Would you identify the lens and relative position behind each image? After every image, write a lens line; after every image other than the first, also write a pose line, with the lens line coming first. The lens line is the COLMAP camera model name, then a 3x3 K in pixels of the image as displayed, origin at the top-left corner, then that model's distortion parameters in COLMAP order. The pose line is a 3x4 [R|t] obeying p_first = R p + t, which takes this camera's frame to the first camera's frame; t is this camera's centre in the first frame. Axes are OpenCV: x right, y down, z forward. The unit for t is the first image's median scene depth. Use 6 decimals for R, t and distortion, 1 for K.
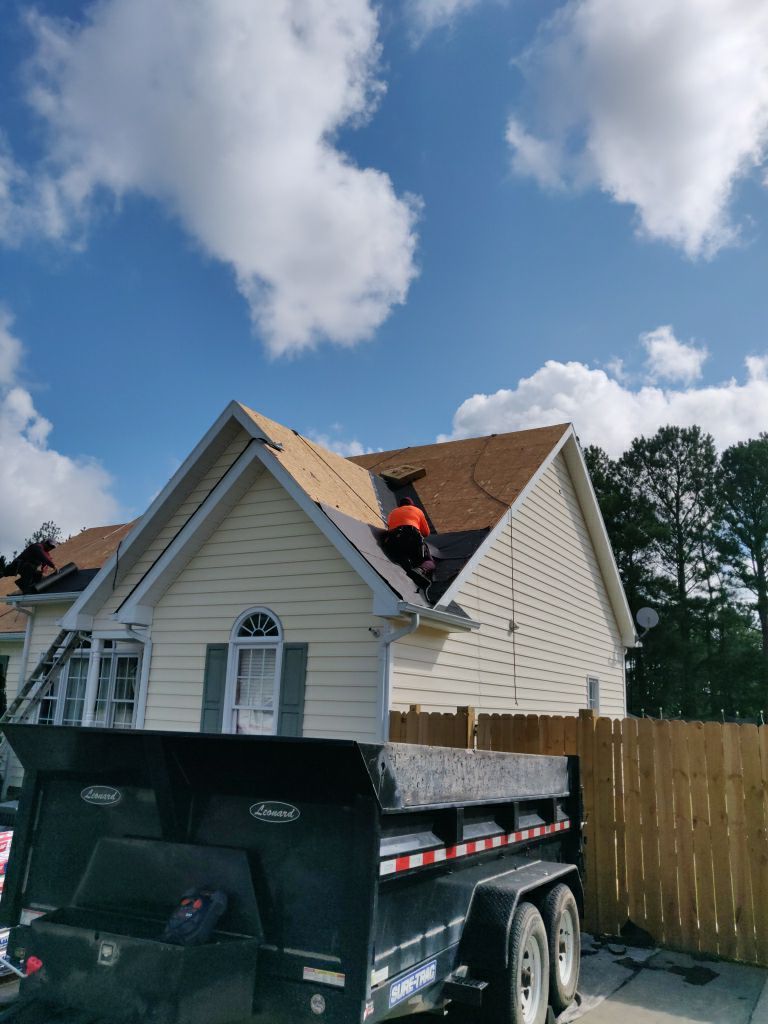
lens RADIAL K [[783.3, 0, 384.0], [0, 783.3, 512.0], [0, 0, 1]] dist [-0.041666, 0.100767]
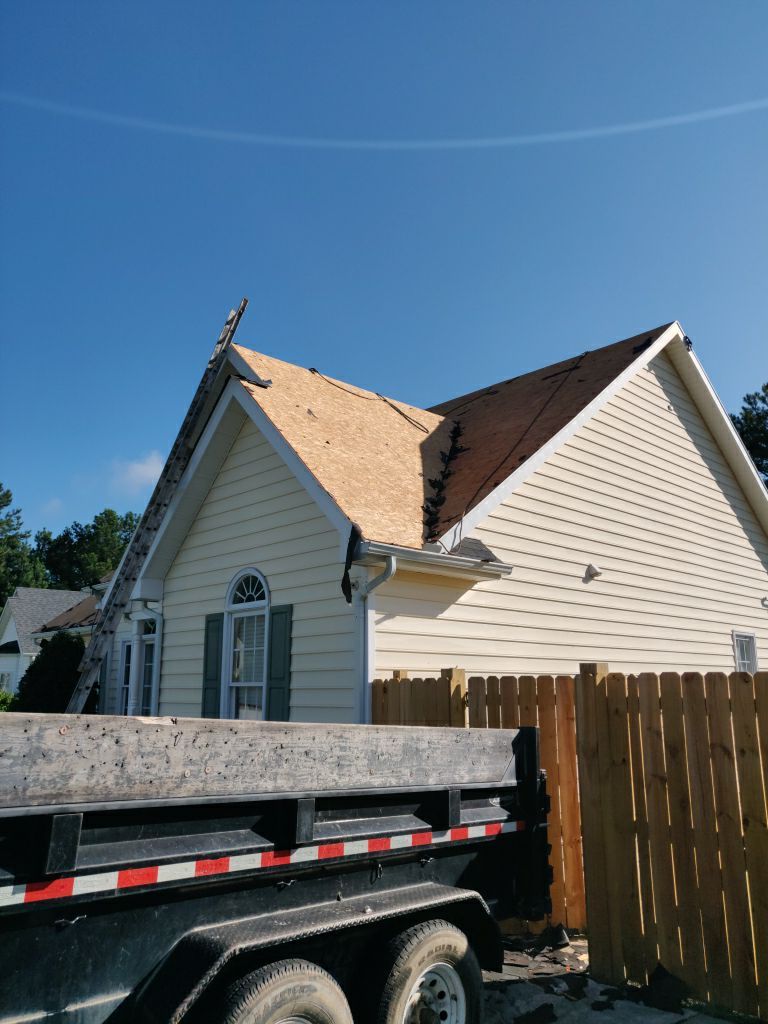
lens RADIAL K [[788.0, 0, 384.0], [0, 788.0, 512.0], [0, 0, 1]] dist [0.029925, 0.009062]
pose [[0.961960, -0.098453, -0.254834, 0.208889], [0.103384, 0.994623, 0.005994, 0.068333], [0.252873, -0.032112, 0.966966, 0.191252]]
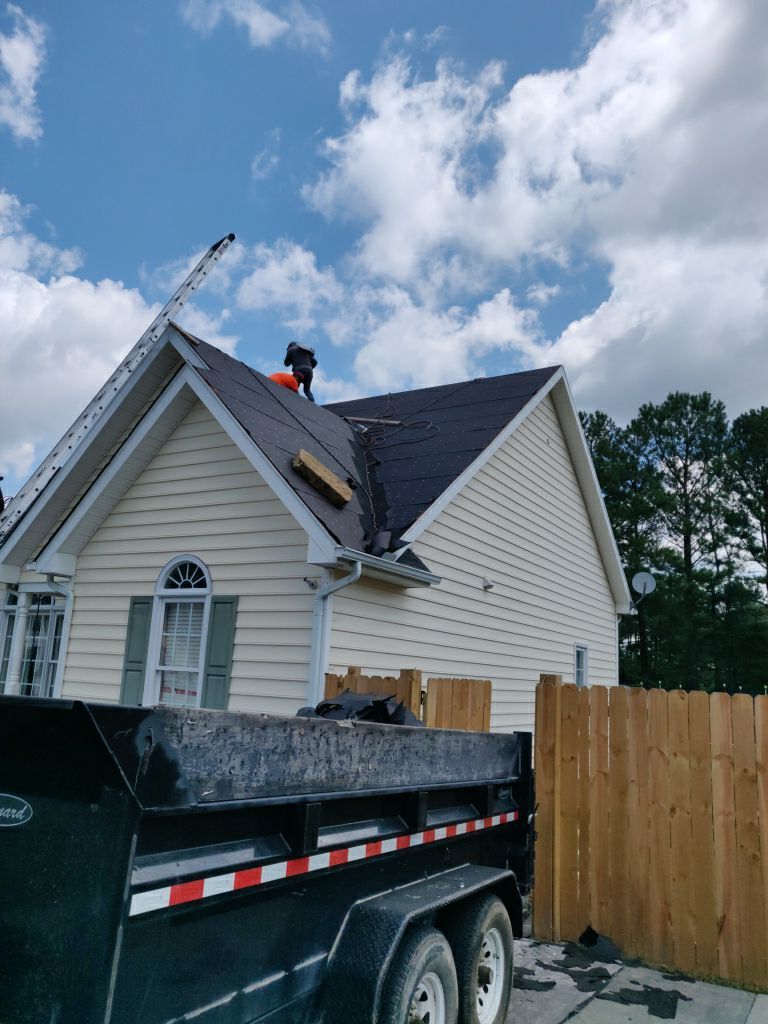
lens RADIAL K [[783.3, 0, 384.0], [0, 783.3, 512.0], [0, 0, 1]] dist [-0.041666, 0.100767]
pose [[0.999855, 0.012772, -0.011296, 0.067895], [-0.012360, 0.999280, 0.035865, 0.038600], [0.011746, -0.035720, 0.999293, 0.128730]]
